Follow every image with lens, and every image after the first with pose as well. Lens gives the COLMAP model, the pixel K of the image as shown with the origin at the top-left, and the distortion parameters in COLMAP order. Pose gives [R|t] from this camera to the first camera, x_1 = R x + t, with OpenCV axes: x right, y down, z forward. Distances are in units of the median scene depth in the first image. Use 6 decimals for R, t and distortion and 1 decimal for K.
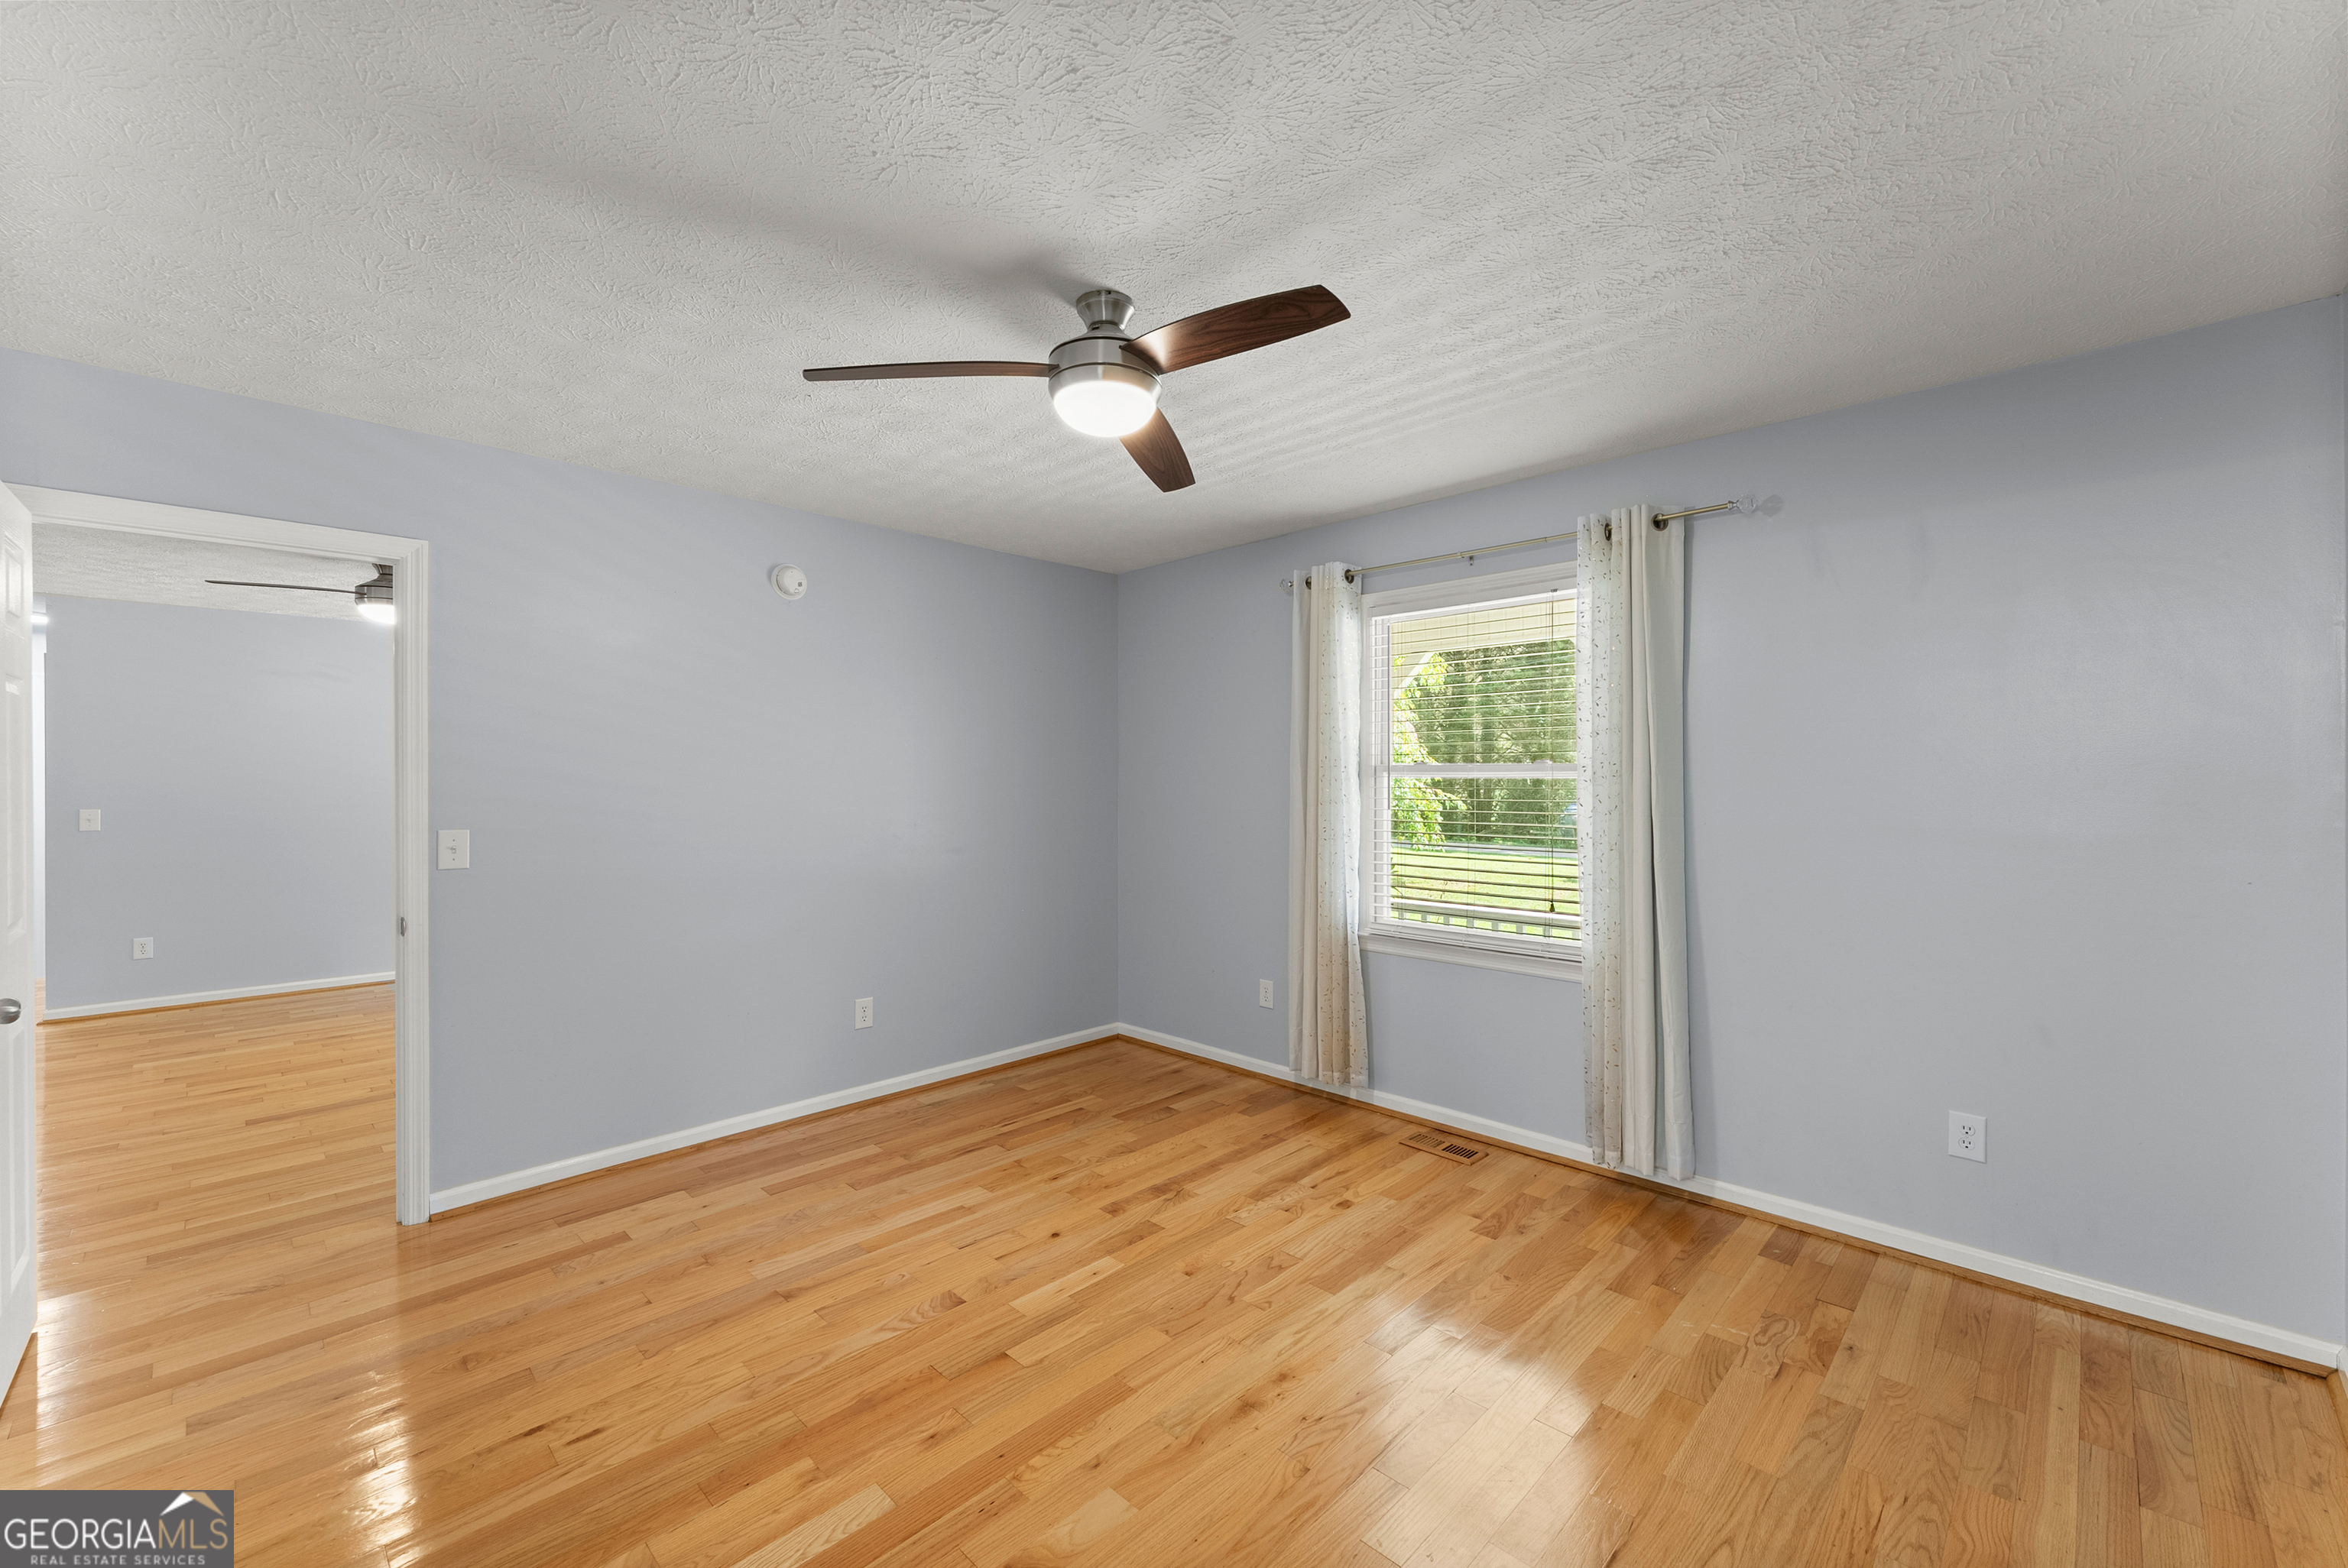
lens RADIAL K [[953.8, 0, 1177.8], [0, 953.8, 765.2], [0, 0, 1]] dist [-0.001982, 0.000090]
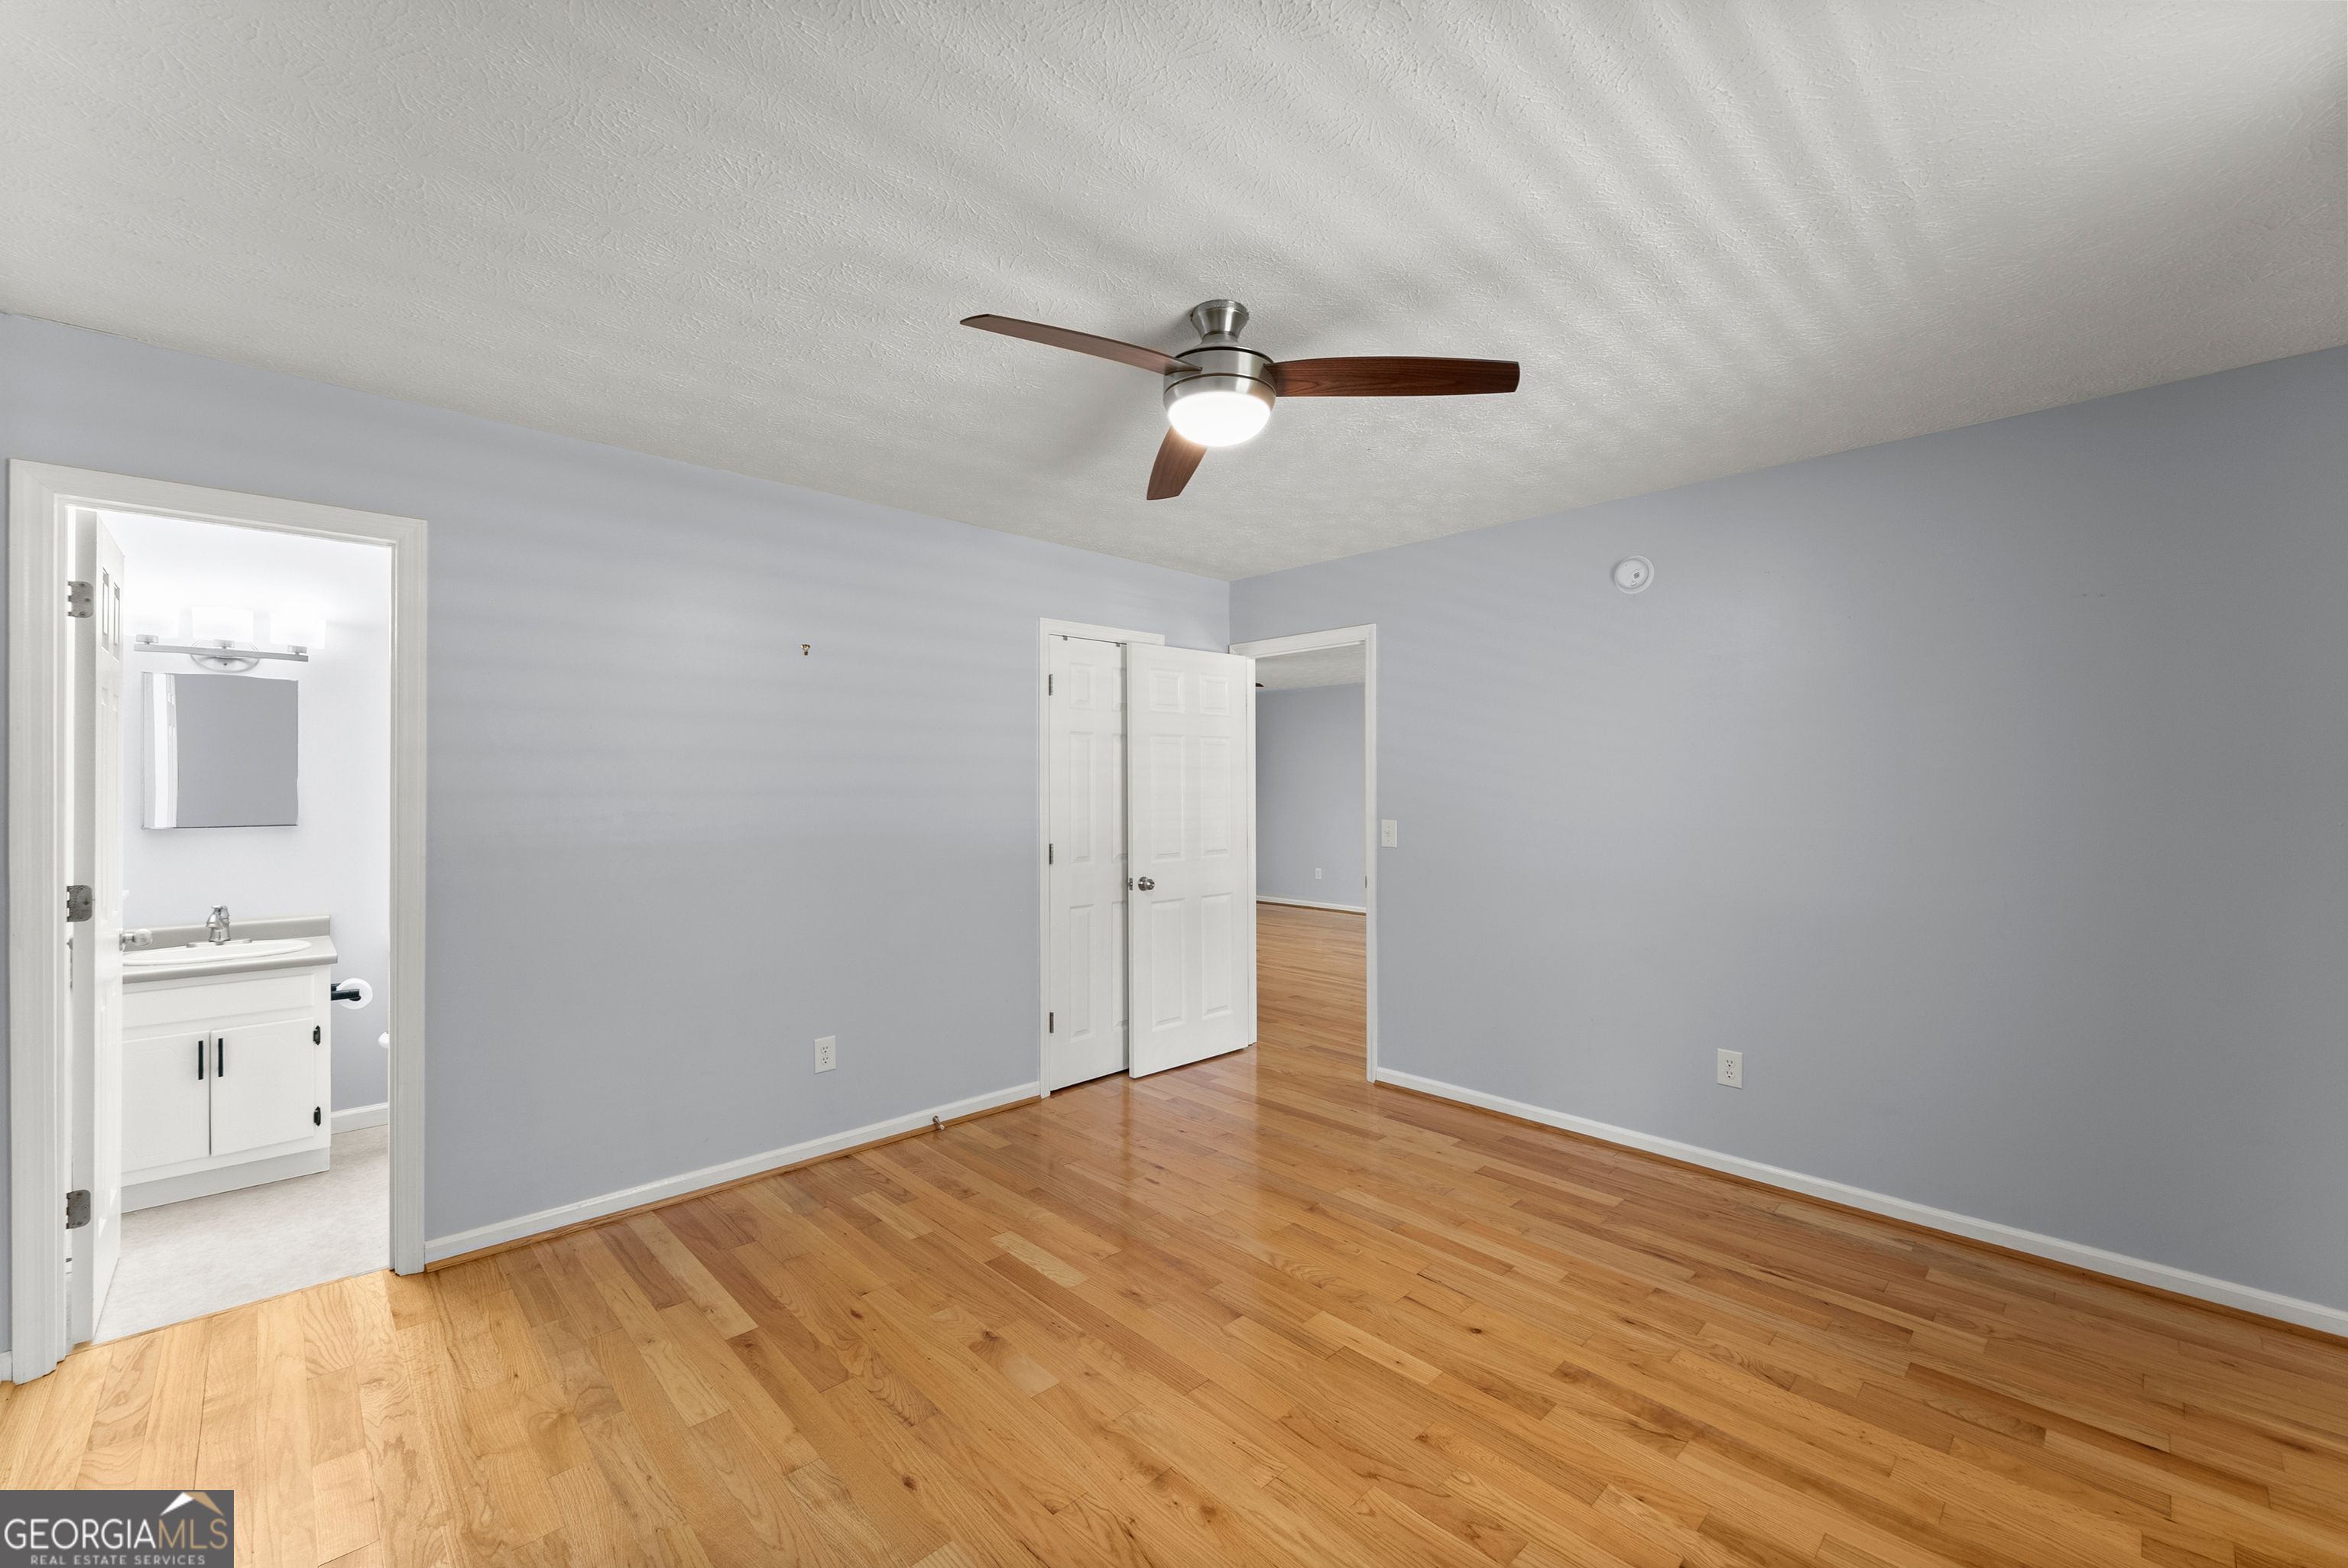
lens RADIAL K [[953.8, 0, 1177.8], [0, 953.8, 765.2], [0, 0, 1]] dist [-0.001982, 0.000090]
pose [[-0.040932, -0.016005, -0.999034, 0.665709], [0.015109, 0.999747, -0.016635, 0.004085], [0.999048, -0.015775, -0.040680, 0.711524]]
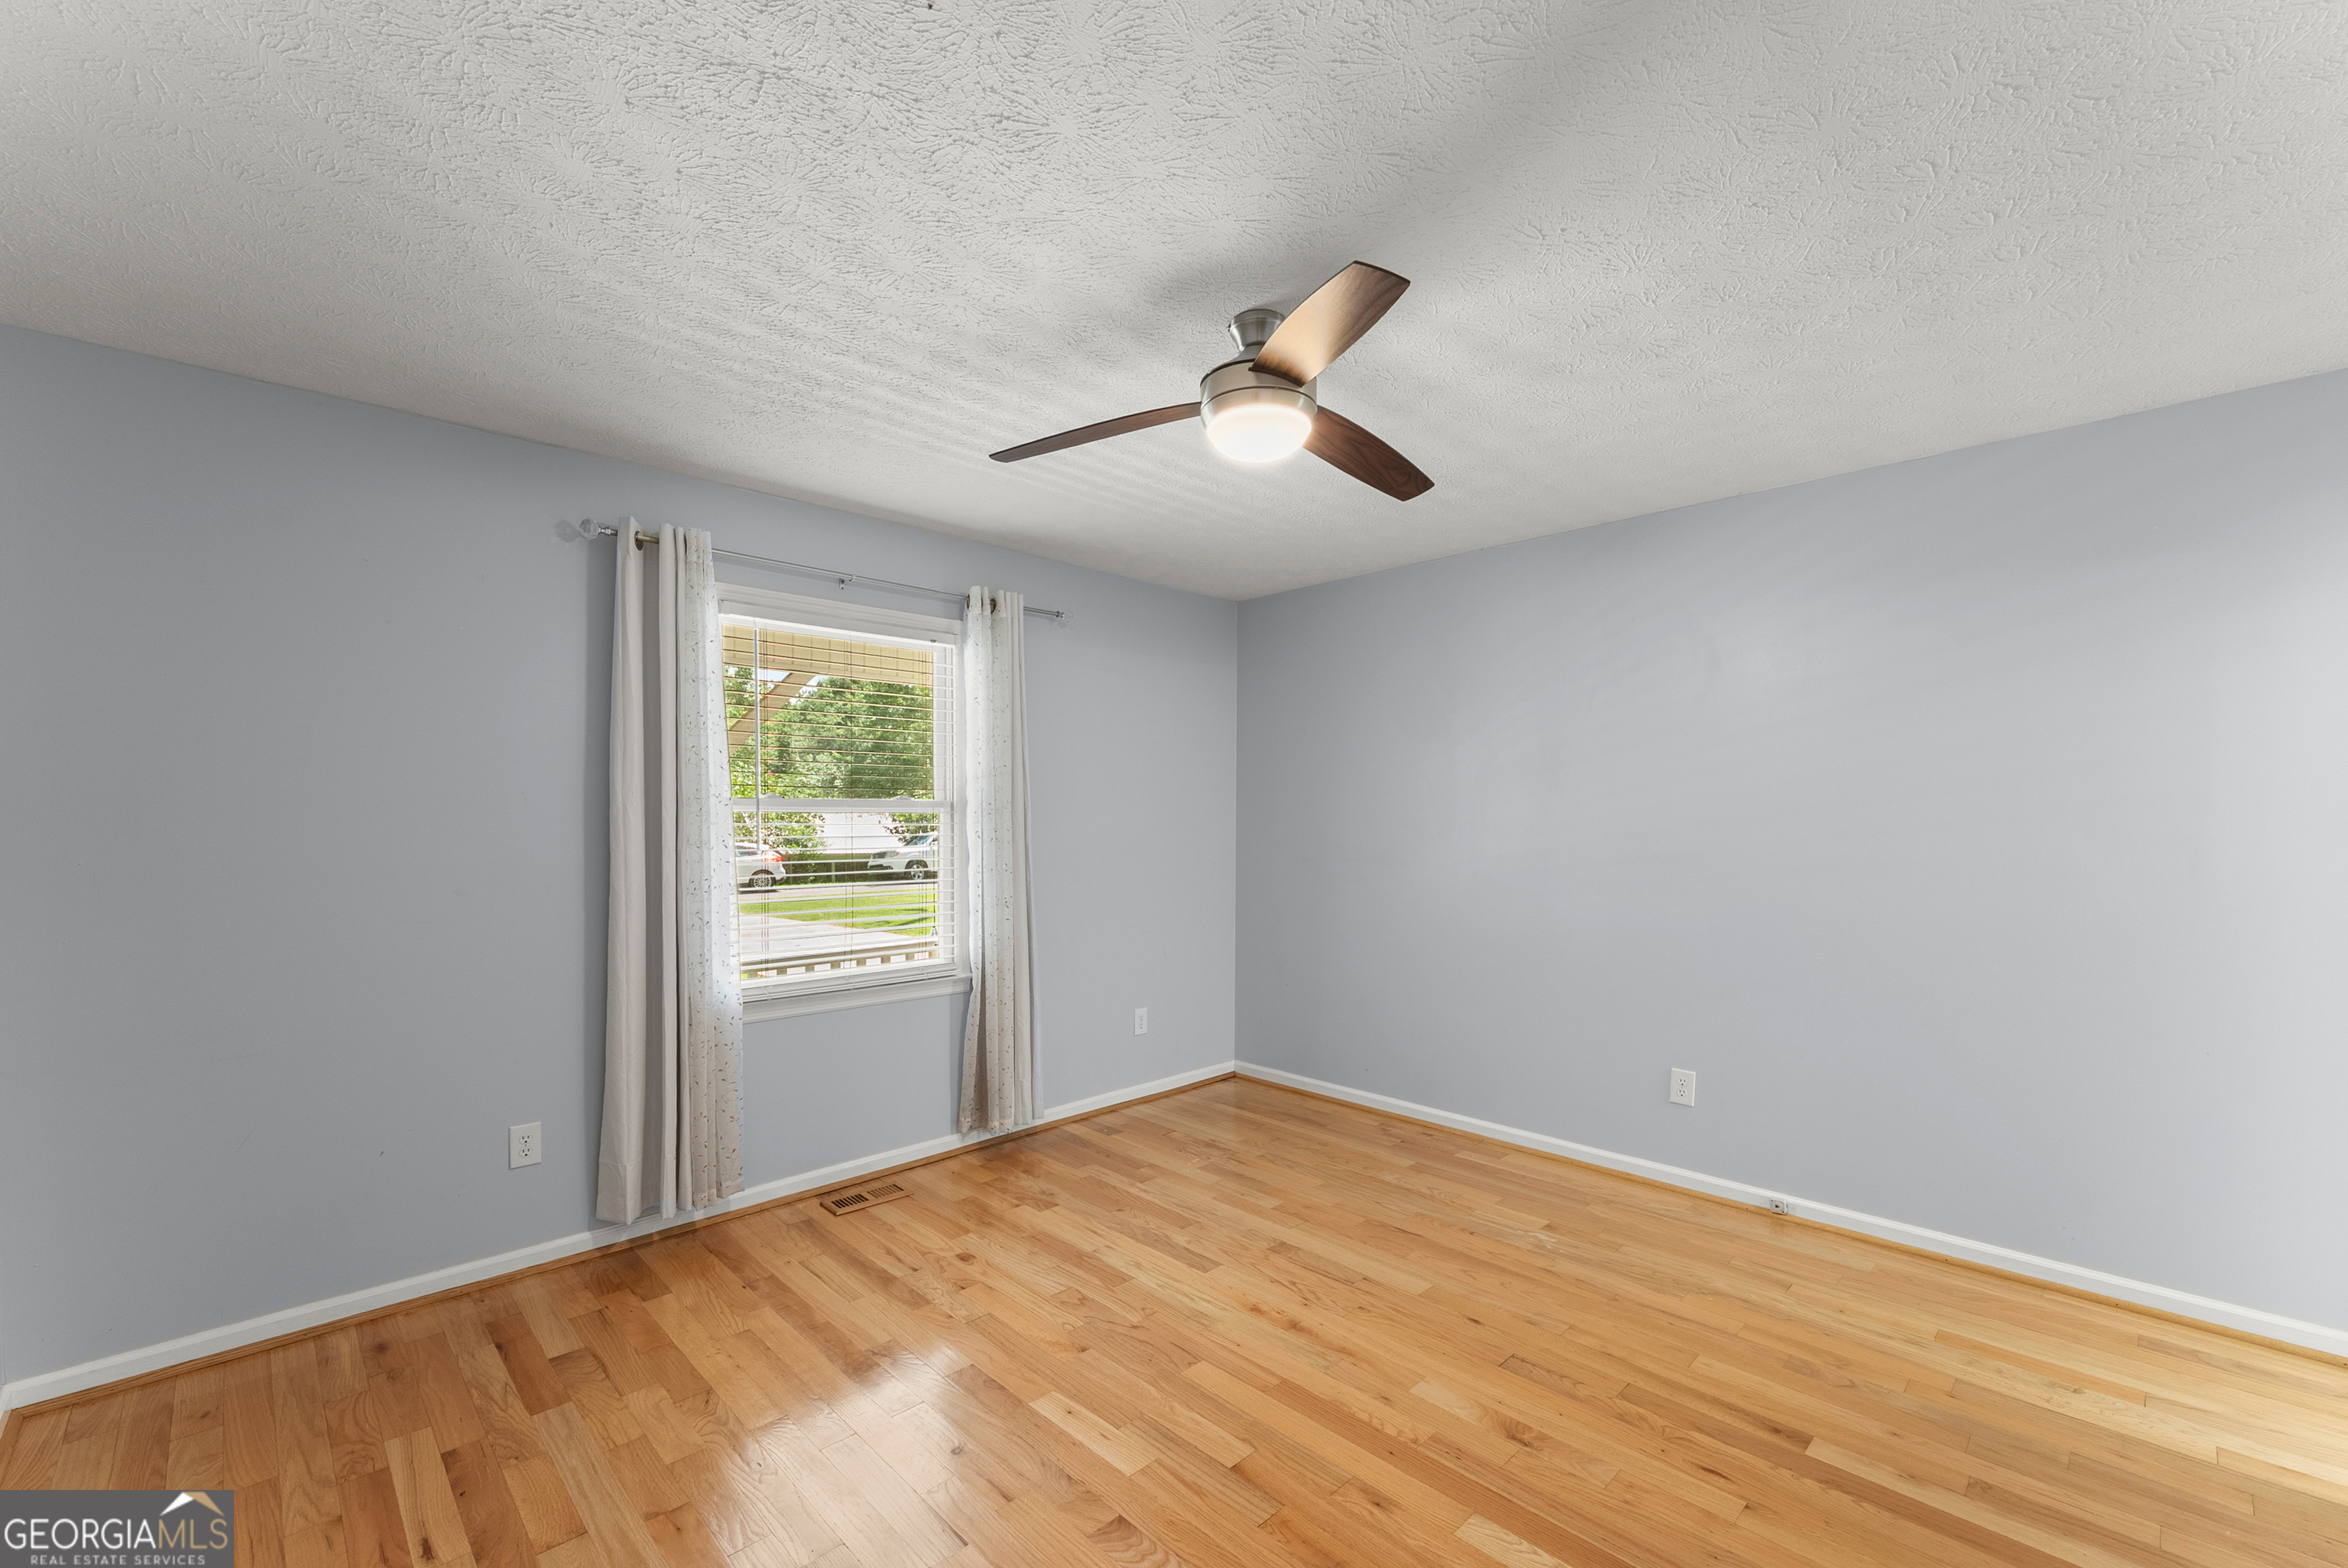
lens RADIAL K [[944.0, 0, 1202.9], [0, 944.0, 843.6], [0, 0, 1]] dist [-0.000180, 0.000057]
pose [[0.016968, -0.029273, 0.999427, -0.750494], [-0.013290, 0.999476, 0.029500, 0.011508], [-0.999768, -0.013783, 0.016570, 0.739245]]
